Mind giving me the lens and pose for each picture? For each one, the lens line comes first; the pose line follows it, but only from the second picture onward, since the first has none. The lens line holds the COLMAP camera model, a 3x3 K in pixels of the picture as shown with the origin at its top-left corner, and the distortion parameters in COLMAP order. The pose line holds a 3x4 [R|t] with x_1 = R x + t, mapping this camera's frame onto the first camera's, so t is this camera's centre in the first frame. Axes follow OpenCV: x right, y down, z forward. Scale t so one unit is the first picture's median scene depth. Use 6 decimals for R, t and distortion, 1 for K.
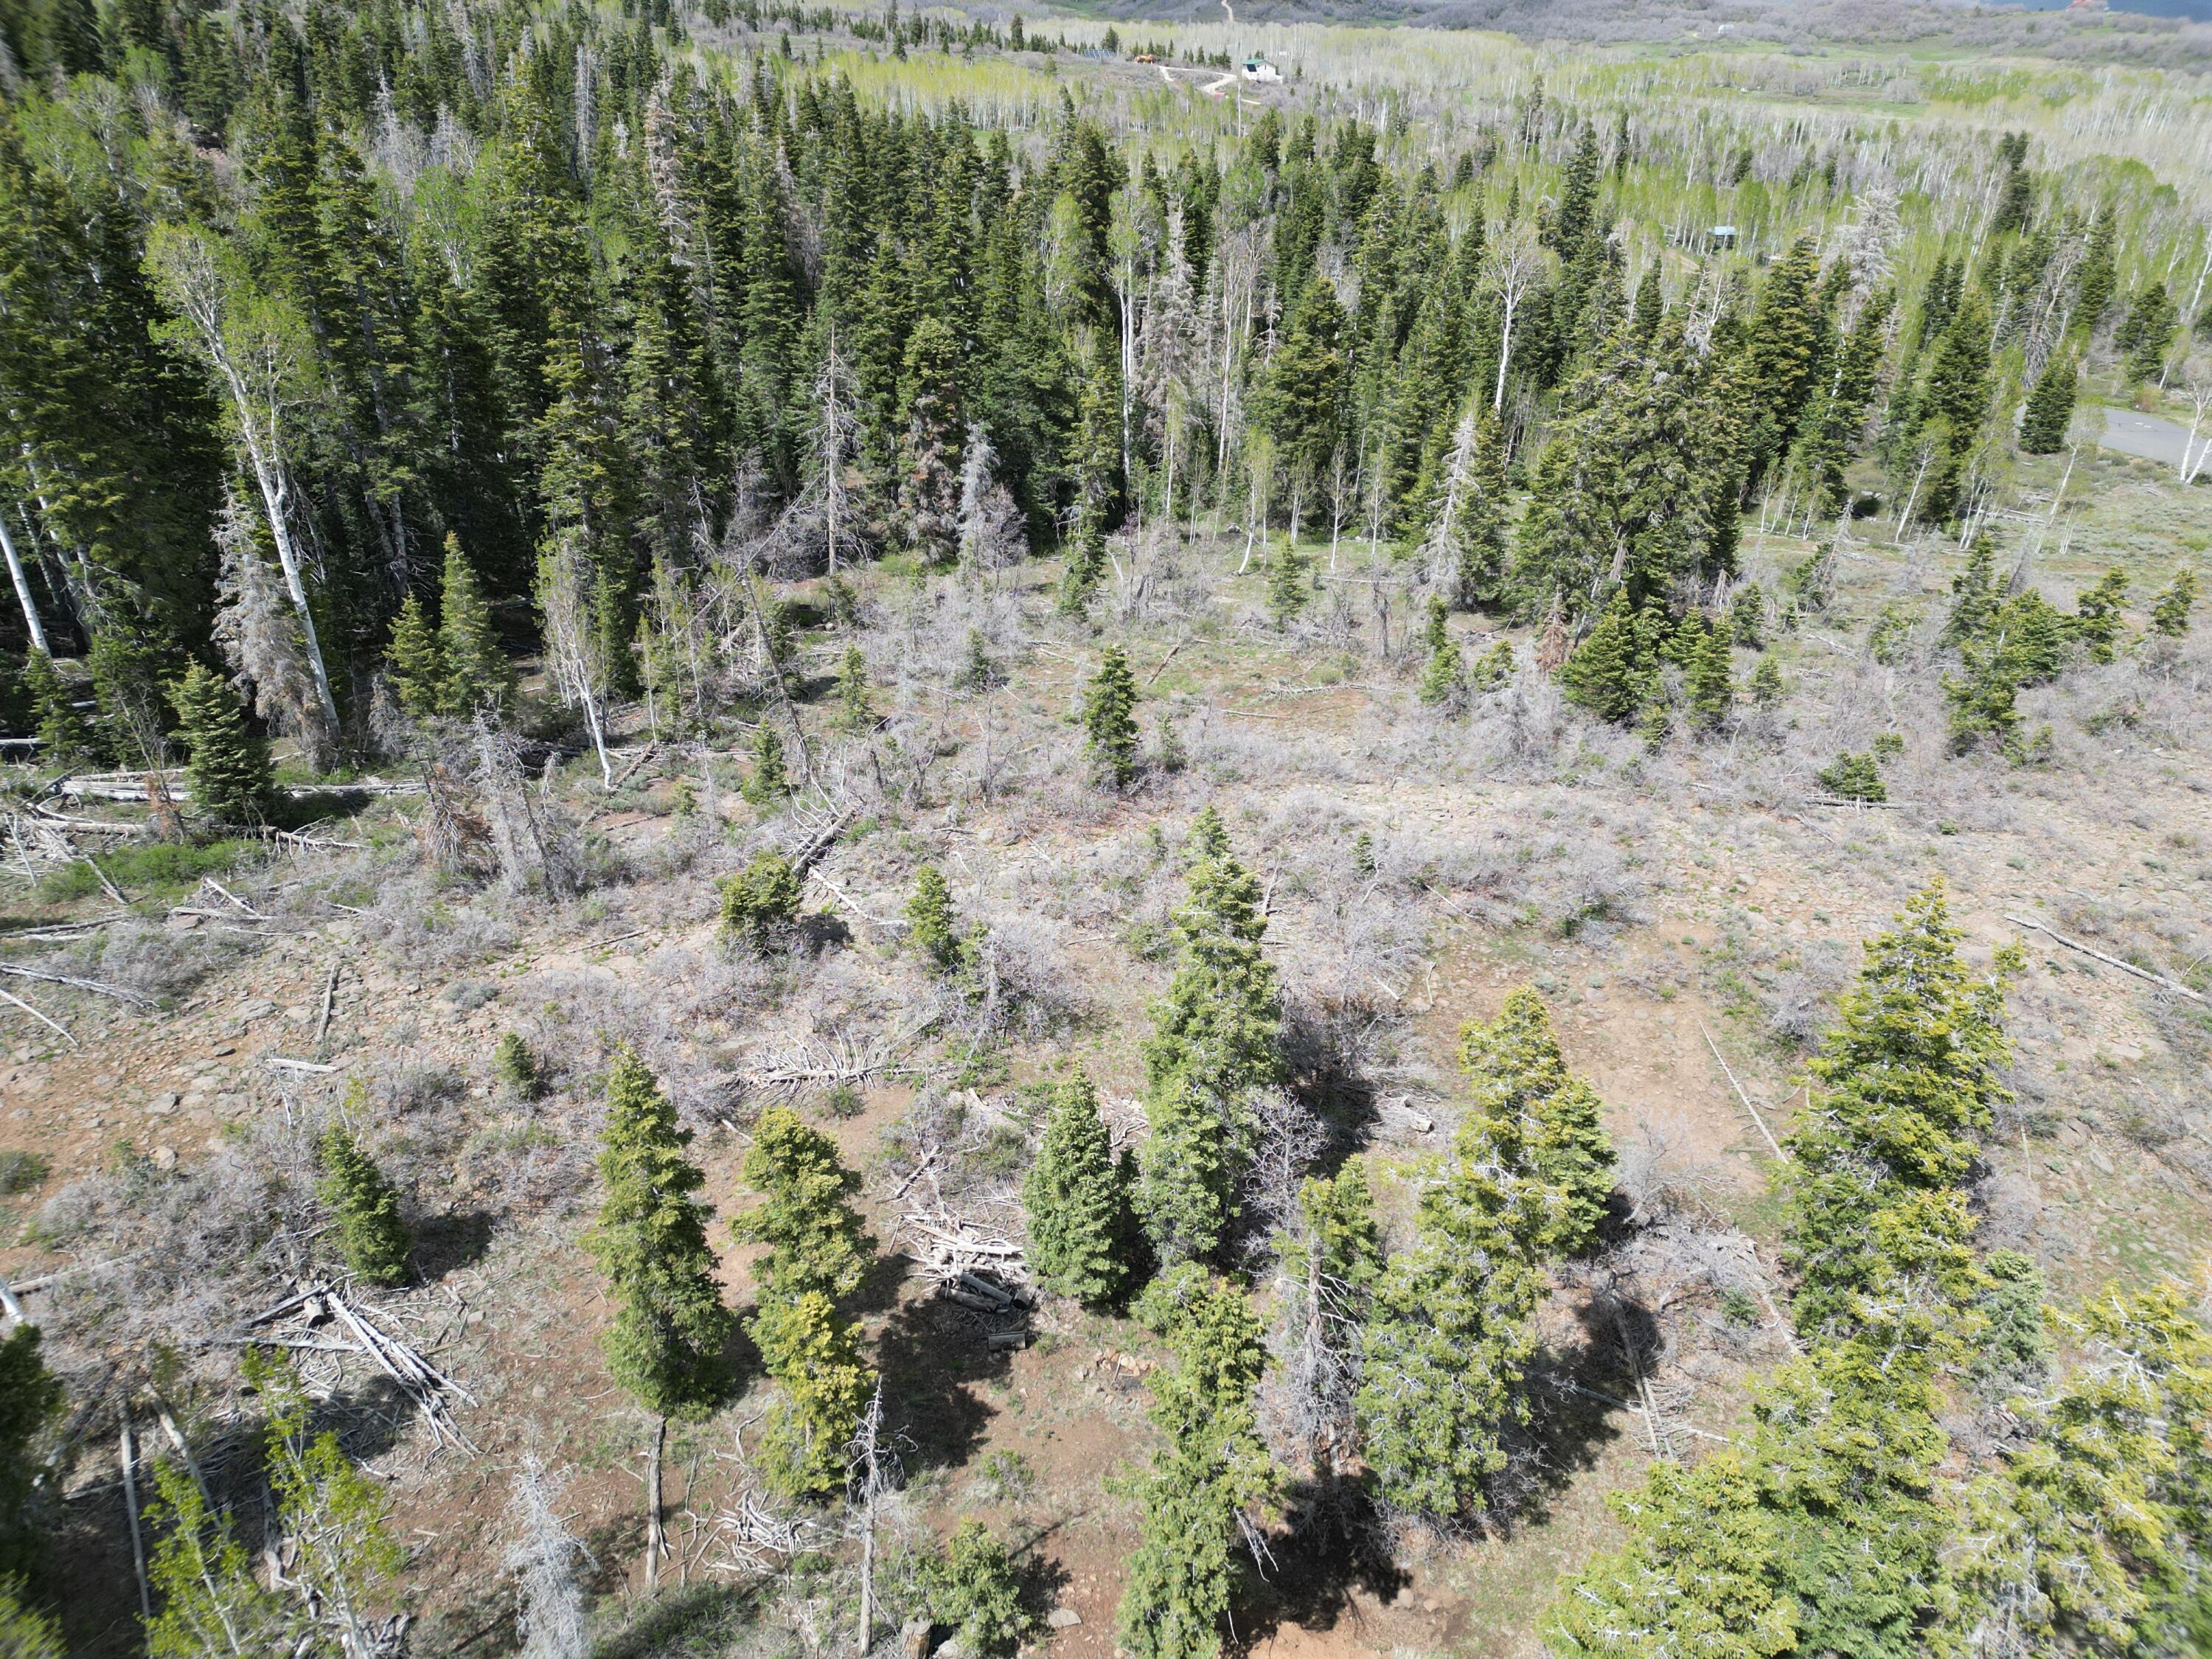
lens RADIAL K [[1530.7, 0, 1102.1], [0, 1530.7, 828.7], [0, 0, 1]] dist [0.078718, -0.072586]
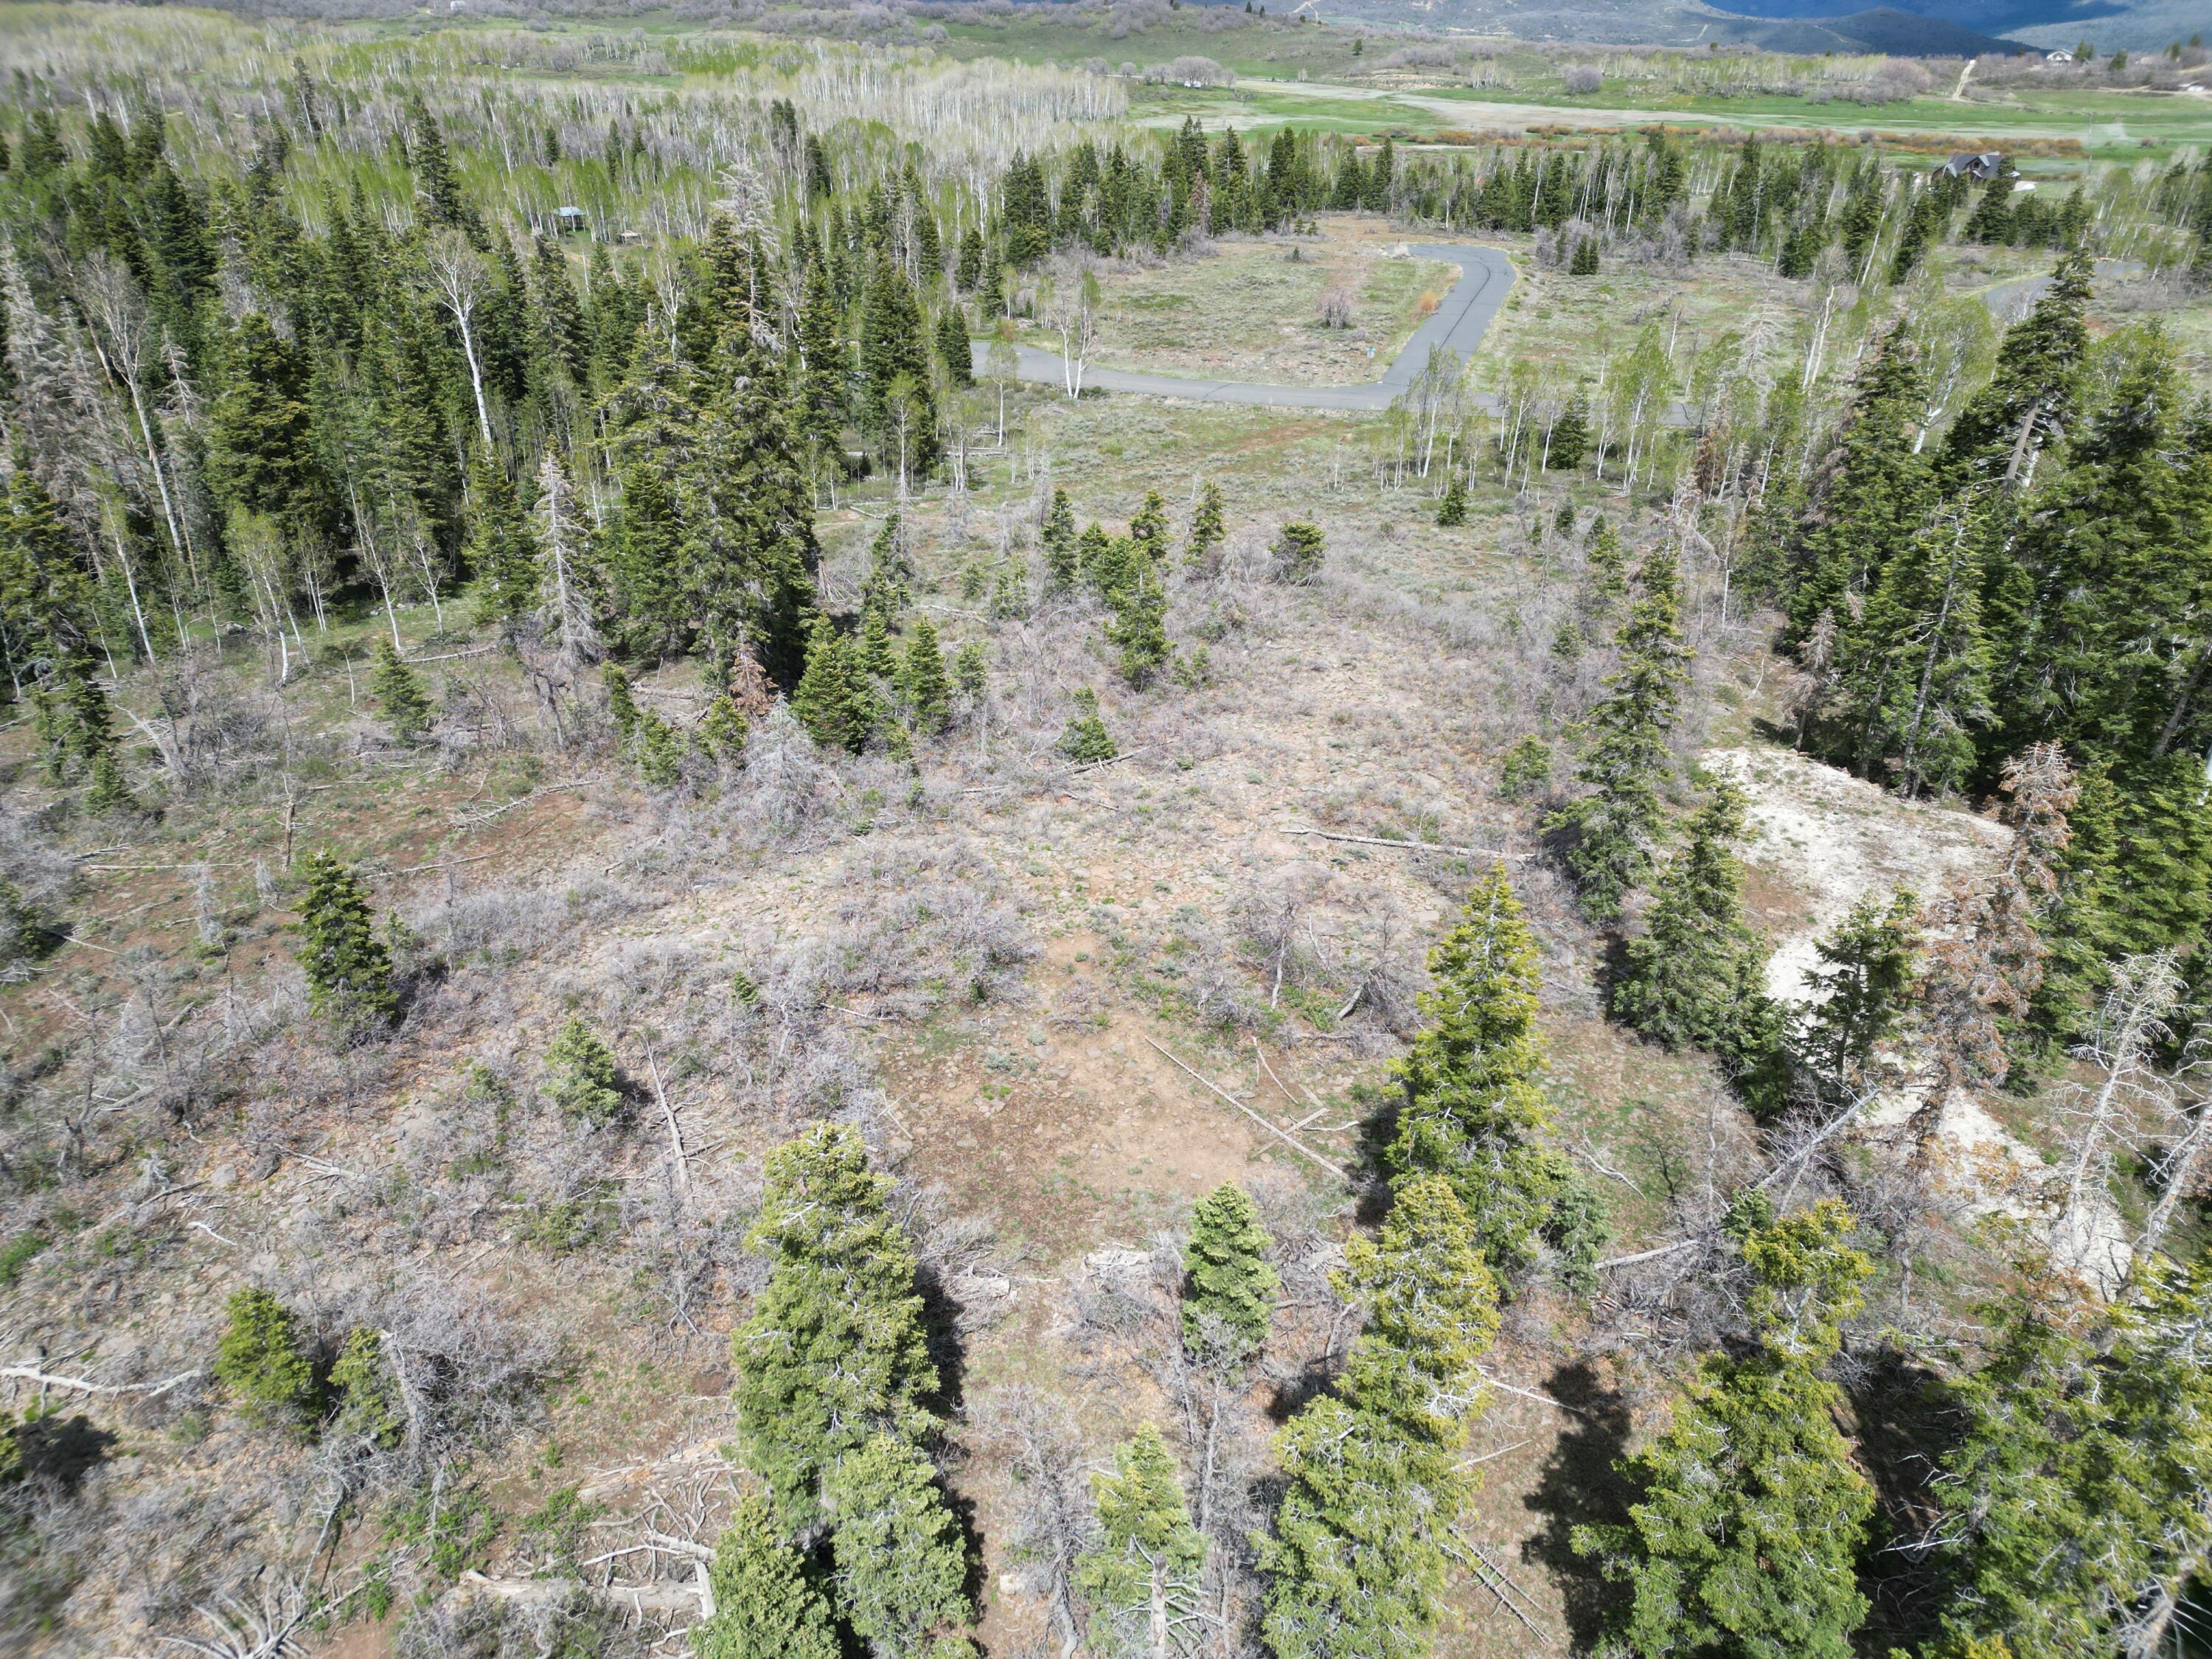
lens RADIAL K [[1528.5, 0, 1101.4], [0, 1528.5, 835.1], [0, 0, 1]] dist [0.078602, -0.073733]
pose [[0.766553, -0.315792, 0.559171, -0.102986], [0.306997, 0.944998, 0.112833, -0.087459], [-0.564047, 0.085171, 0.821339, 0.164007]]
